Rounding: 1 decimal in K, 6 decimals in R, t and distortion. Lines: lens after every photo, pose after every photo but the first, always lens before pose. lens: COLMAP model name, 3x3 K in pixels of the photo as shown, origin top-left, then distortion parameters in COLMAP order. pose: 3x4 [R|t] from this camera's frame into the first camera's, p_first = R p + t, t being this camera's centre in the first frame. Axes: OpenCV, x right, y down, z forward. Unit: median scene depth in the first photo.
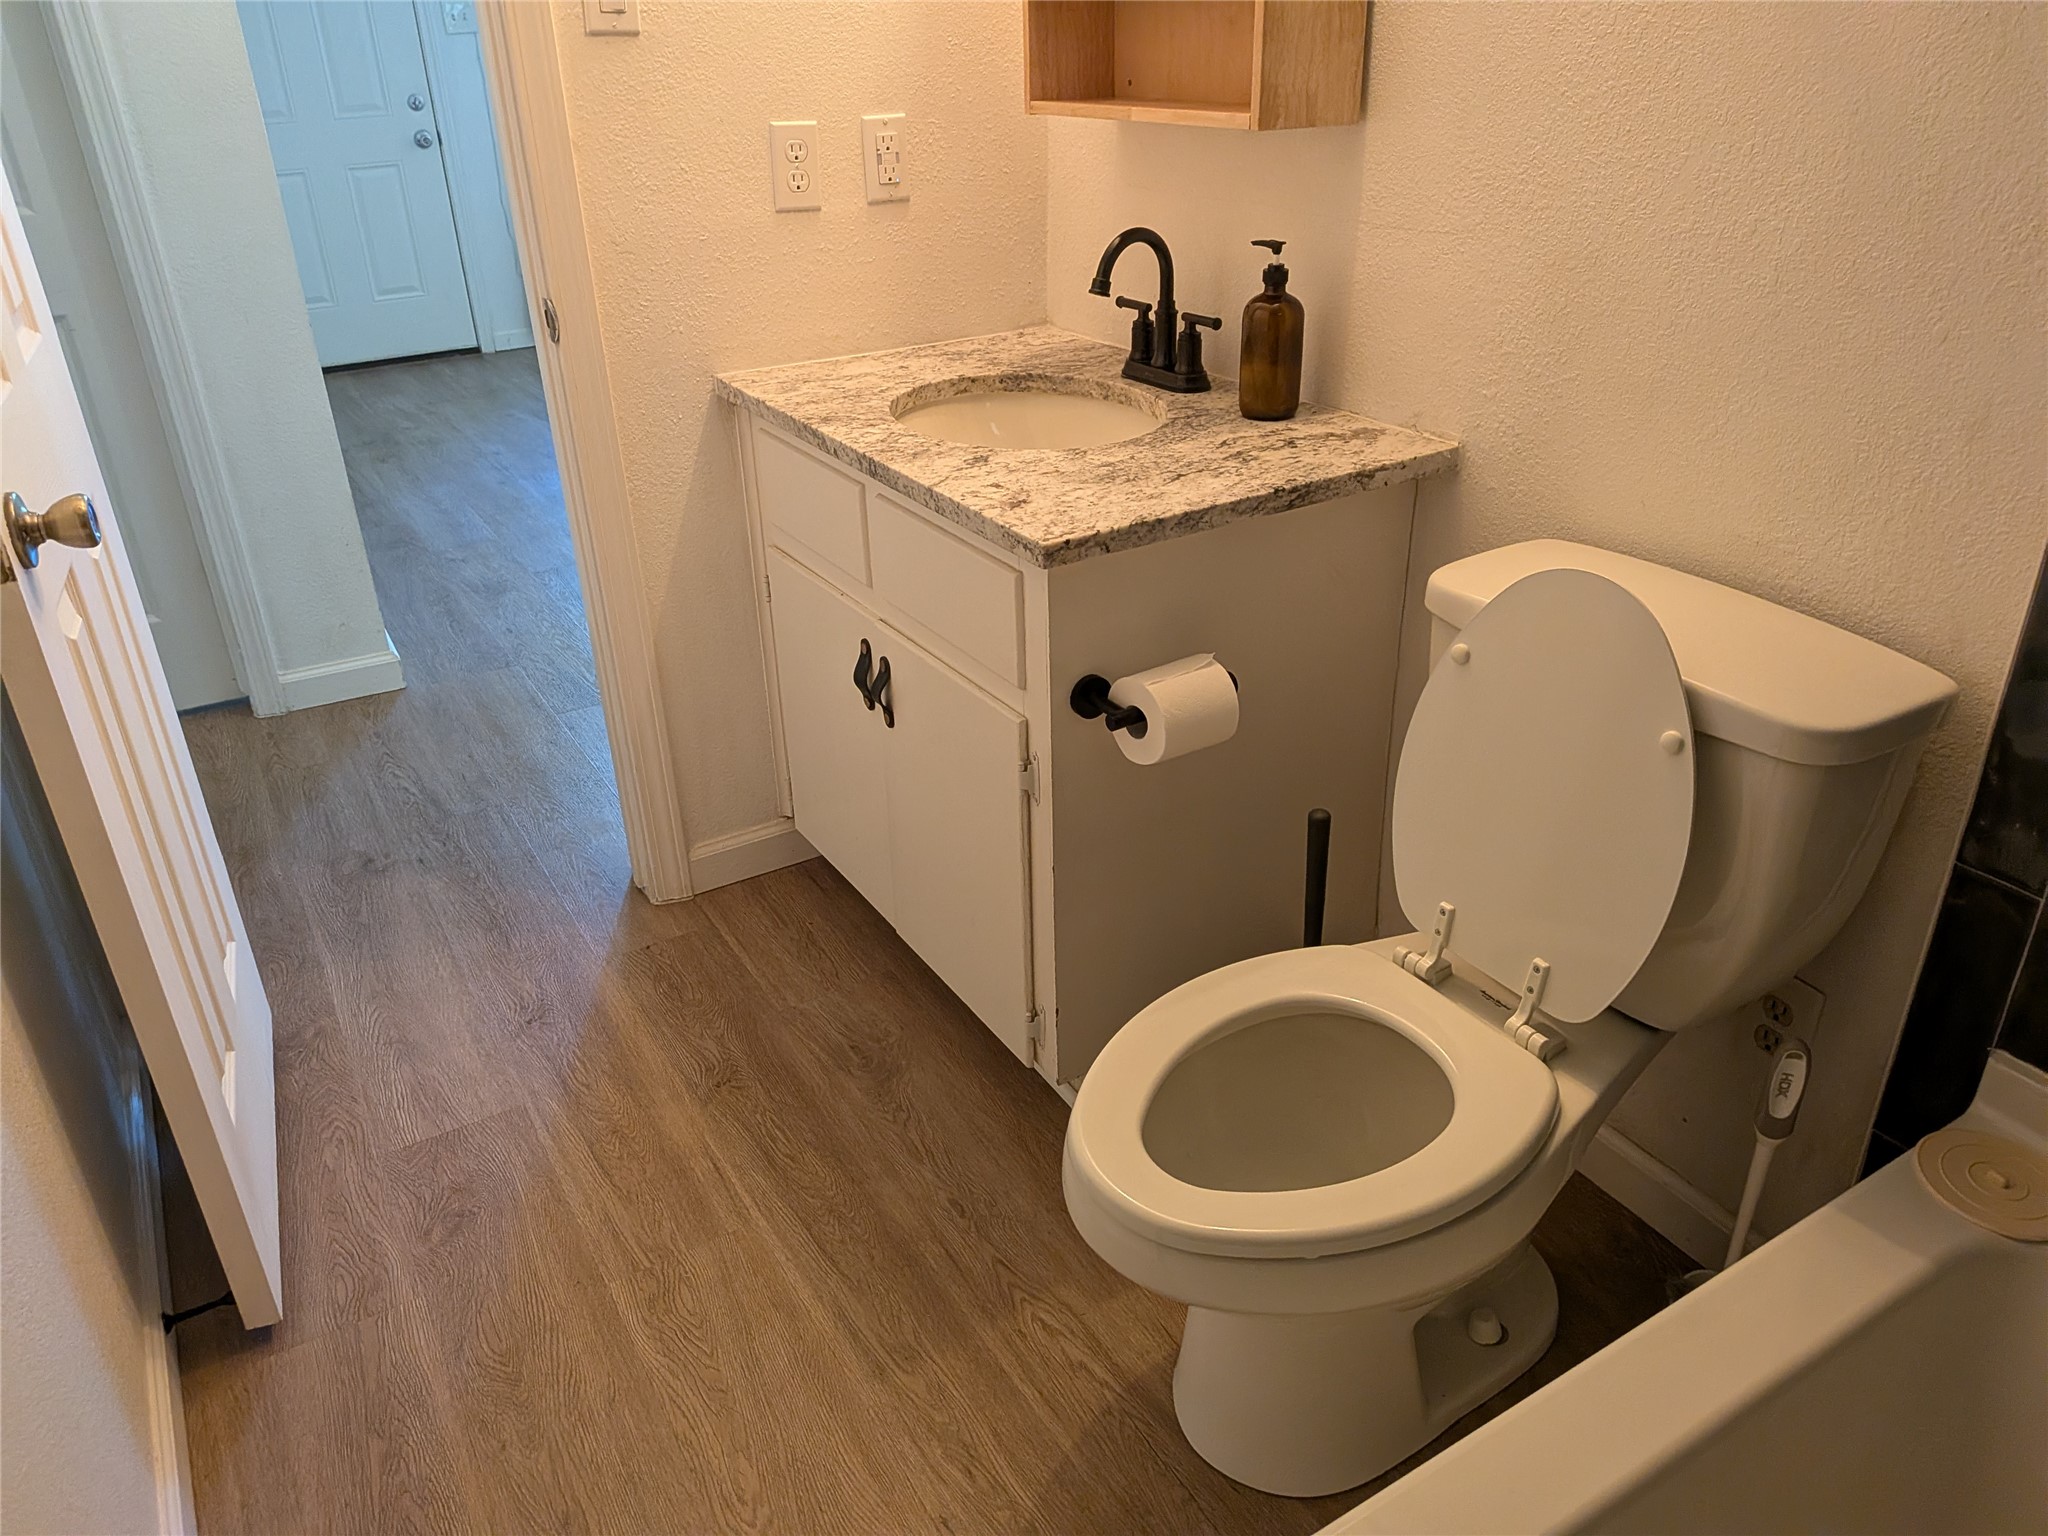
lens RADIAL K [[1469.8, 0, 1021.1], [0, 1469.8, 746.1], [0, 0, 1]] dist [0.055328, -0.084844]
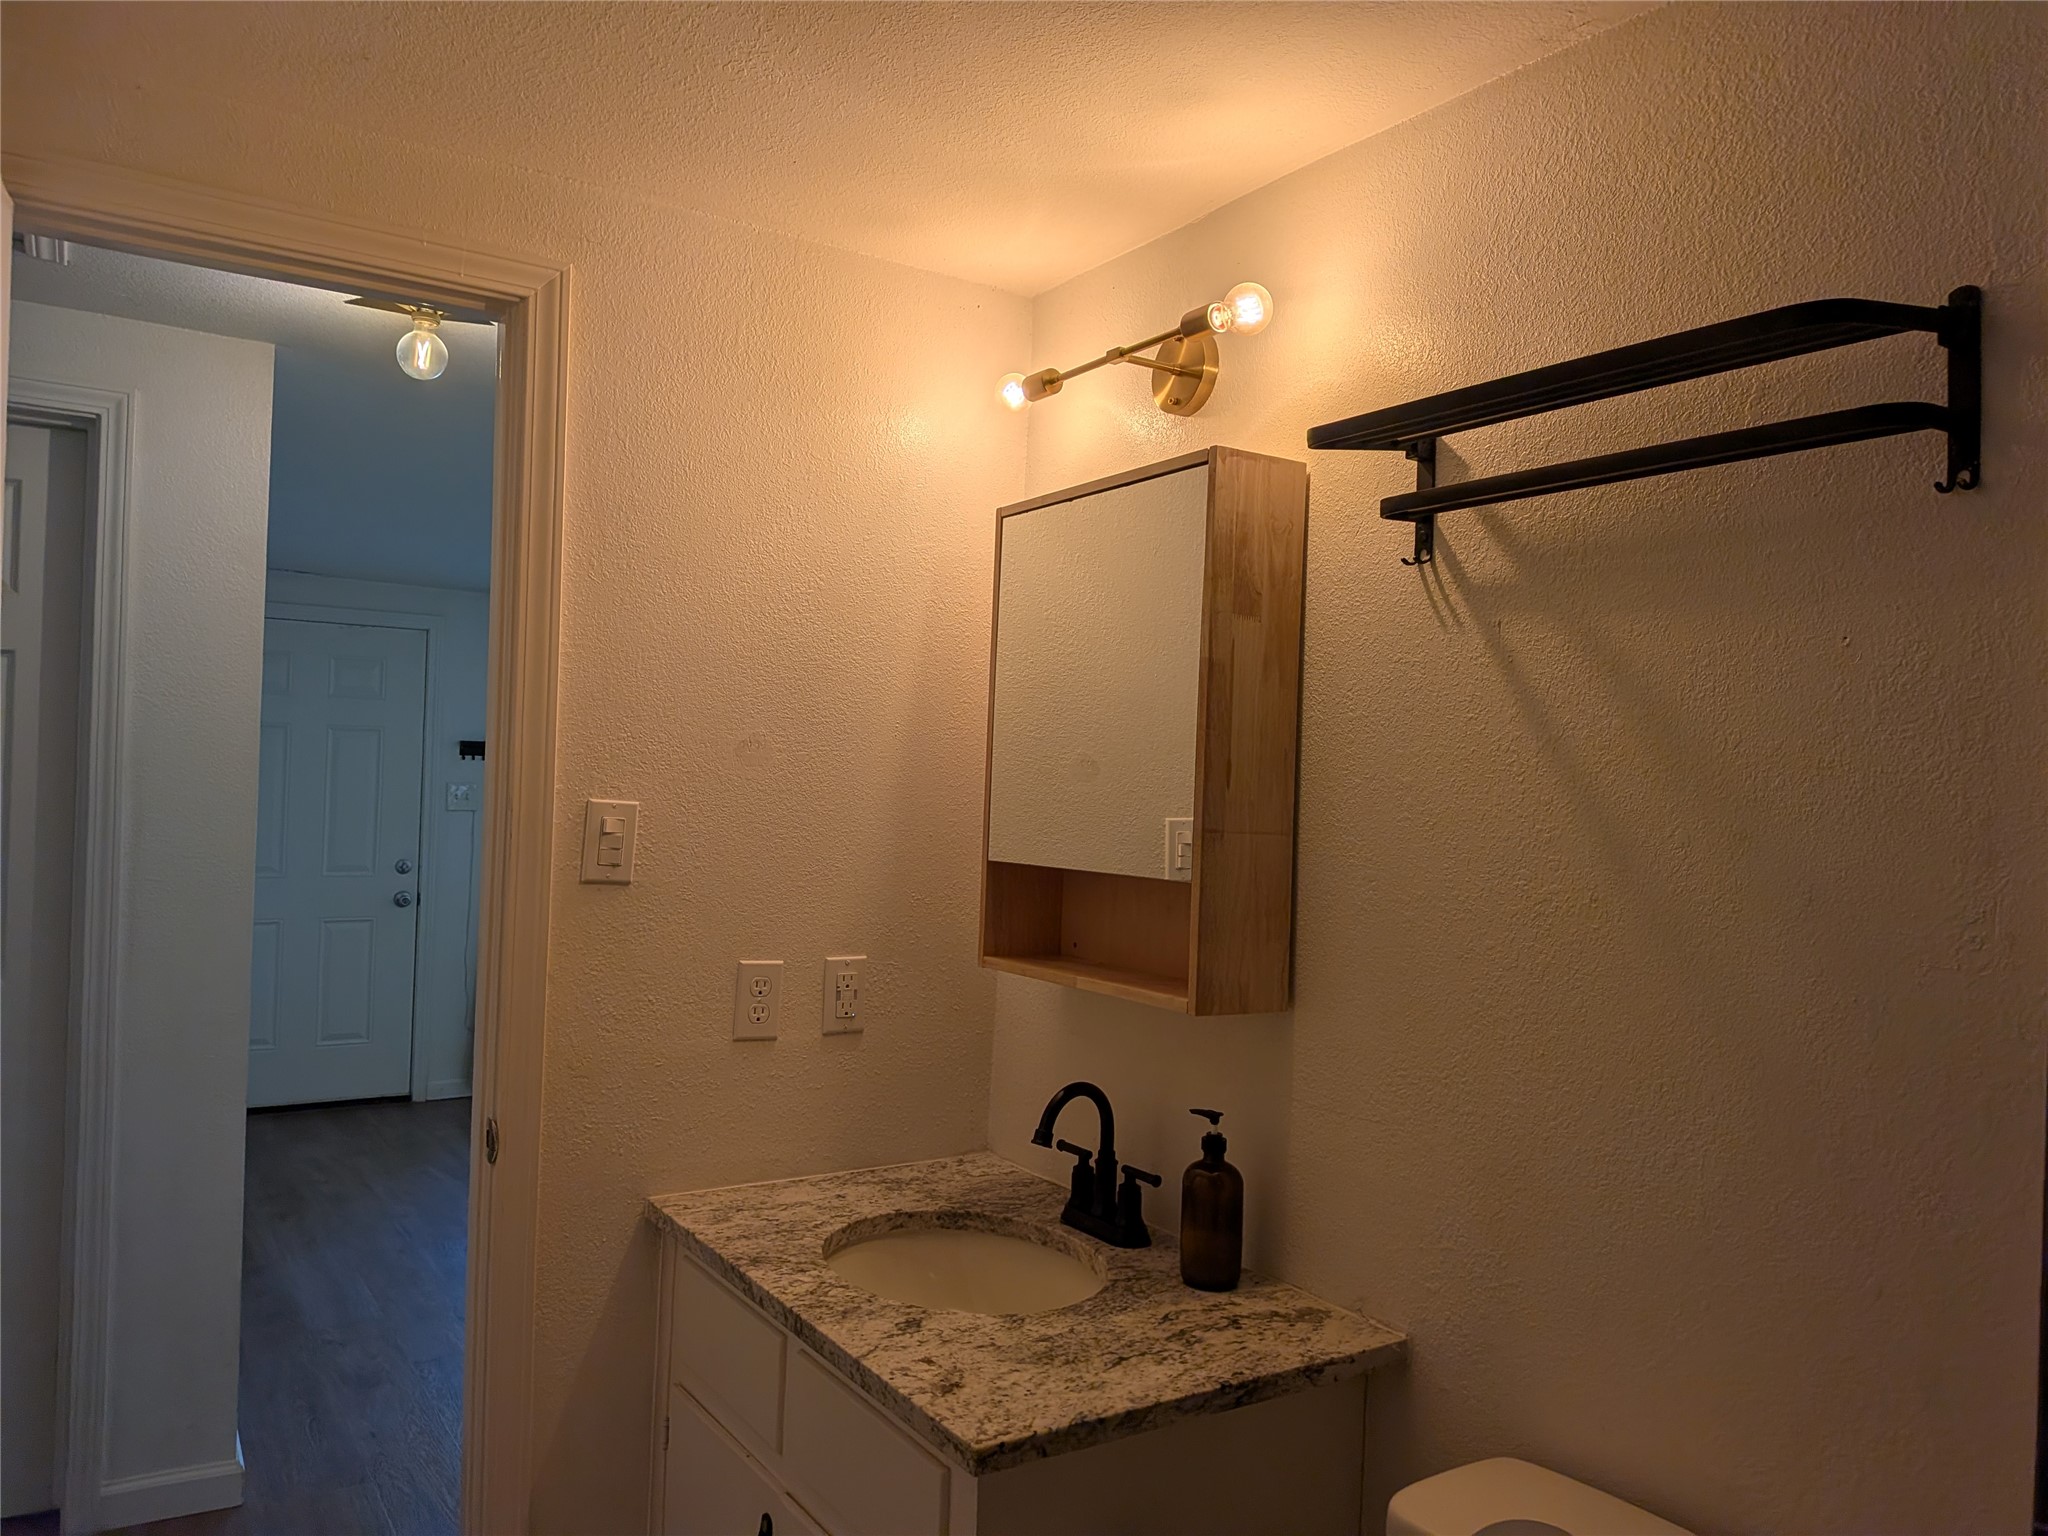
lens RADIAL K [[1469.8, 0, 1014.0], [0, 1469.8, 766.9], [0, 0, 1]] dist [0.055328, -0.084844]
pose [[0.997652, 0.062867, 0.027162, -0.010190], [-0.043066, 0.884301, -0.464926, -0.065659], [-0.053247, 0.462665, 0.884933, -0.018145]]
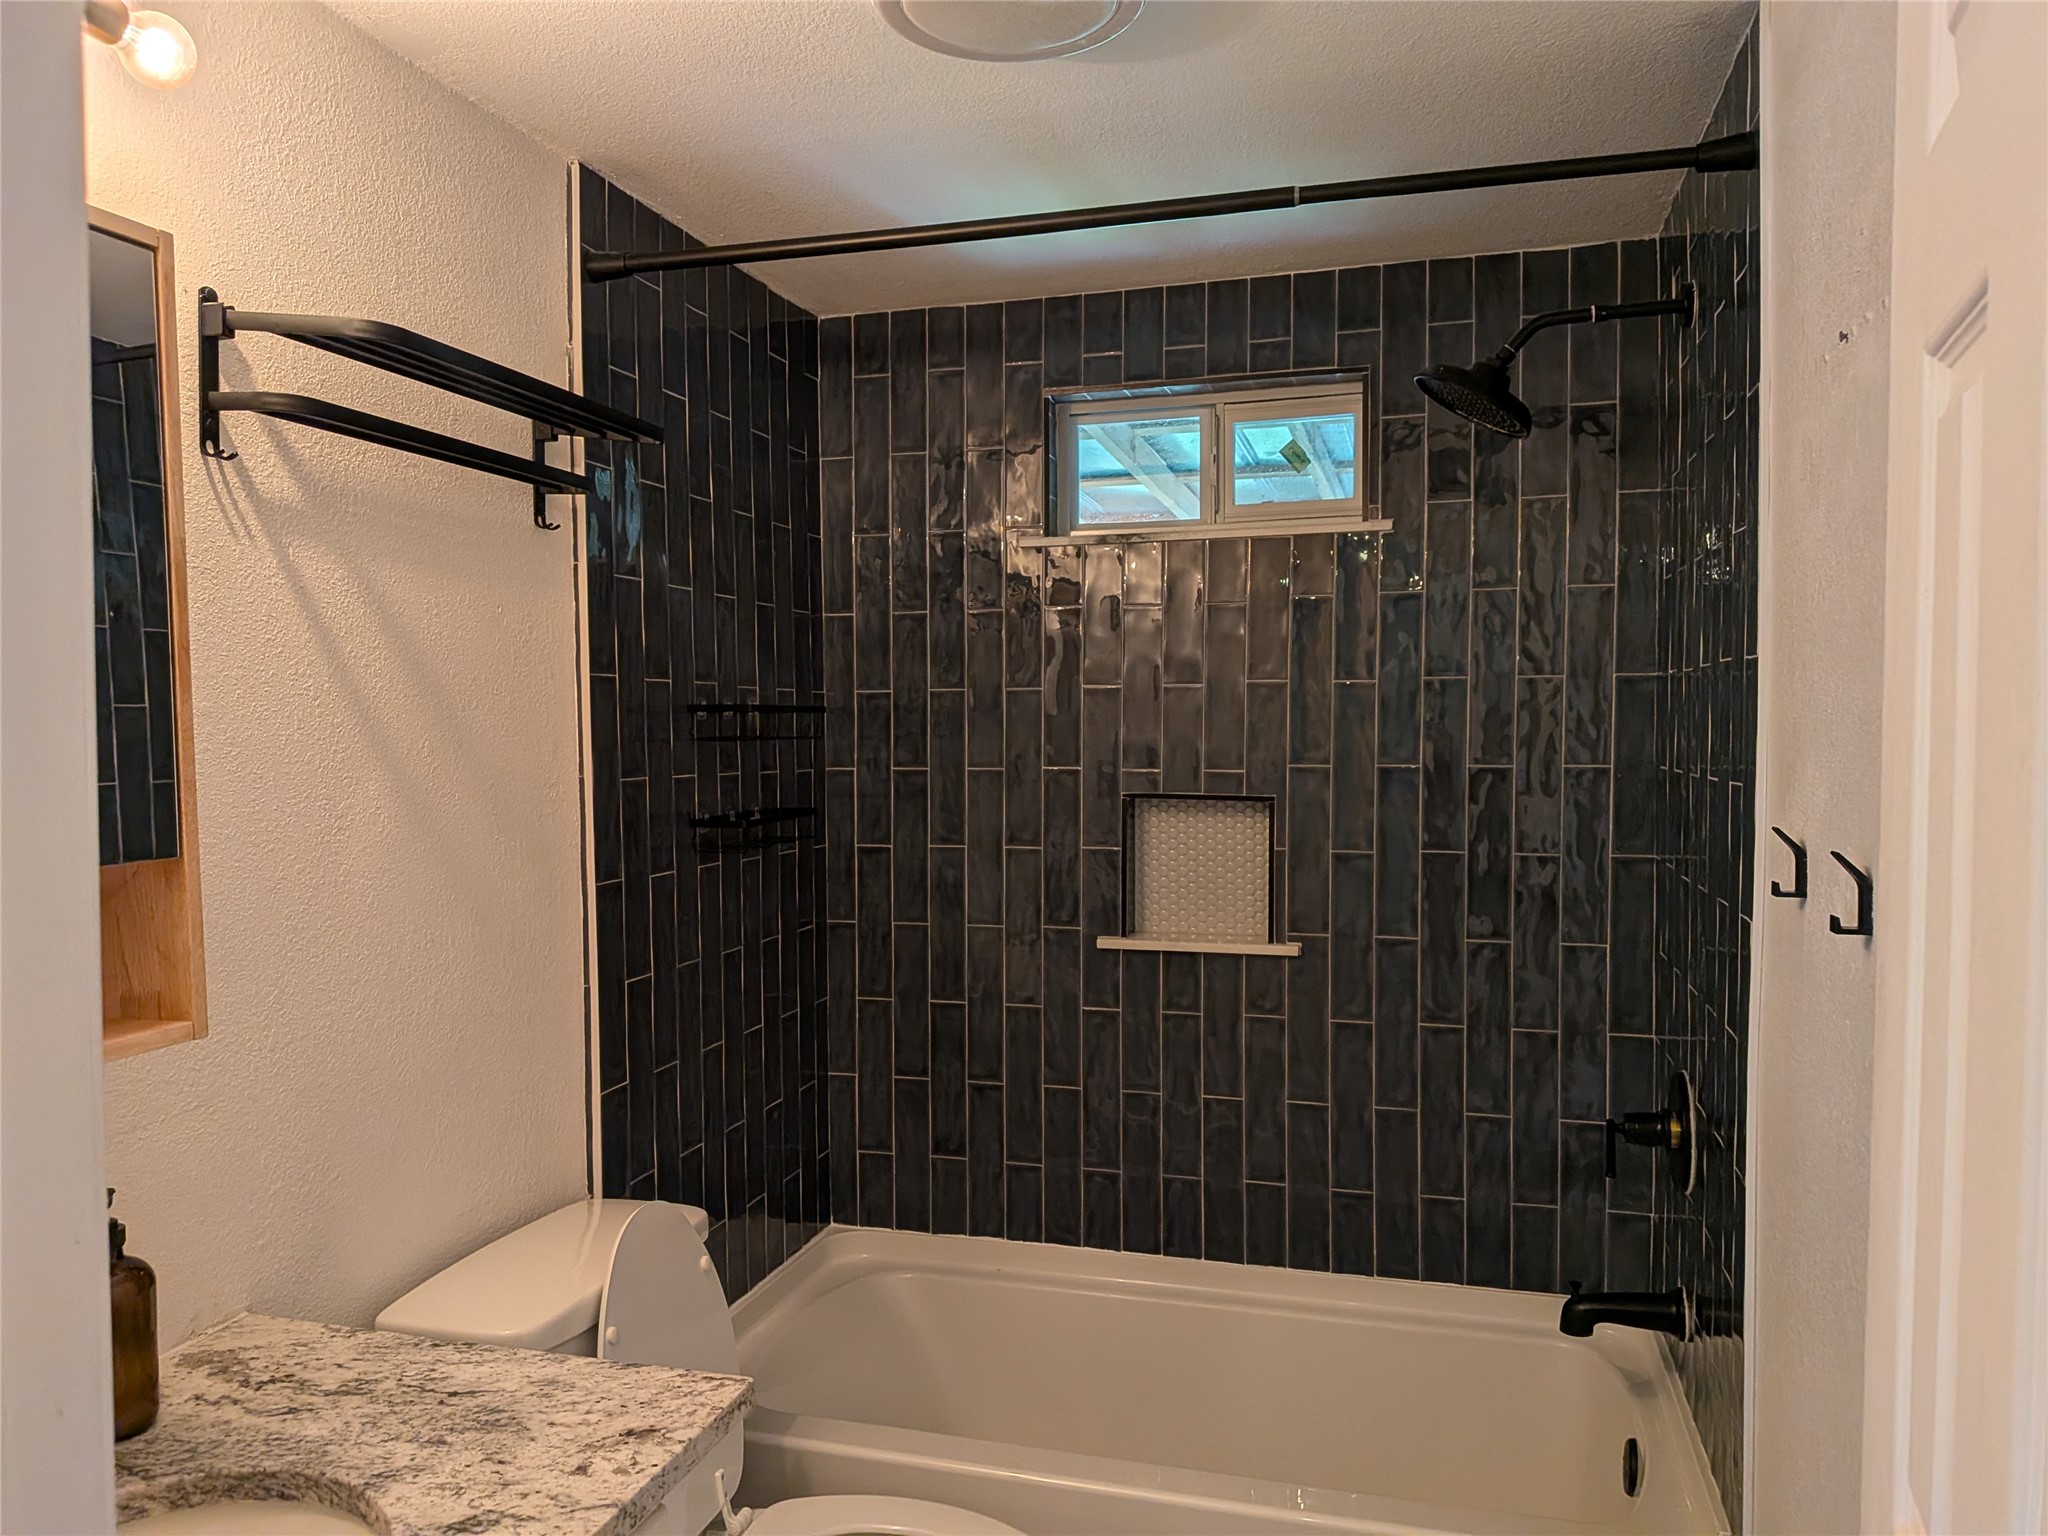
lens RADIAL K [[1469.8, 0, 1014.4], [0, 1469.8, 776.0], [0, 0, 1]] dist [0.055328, -0.084844]
pose [[-0.683469, 0.007268, 0.729943, -0.620193], [0.350072, 0.880727, 0.319014, -0.562780], [-0.640562, 0.473569, -0.604494, 1.003978]]
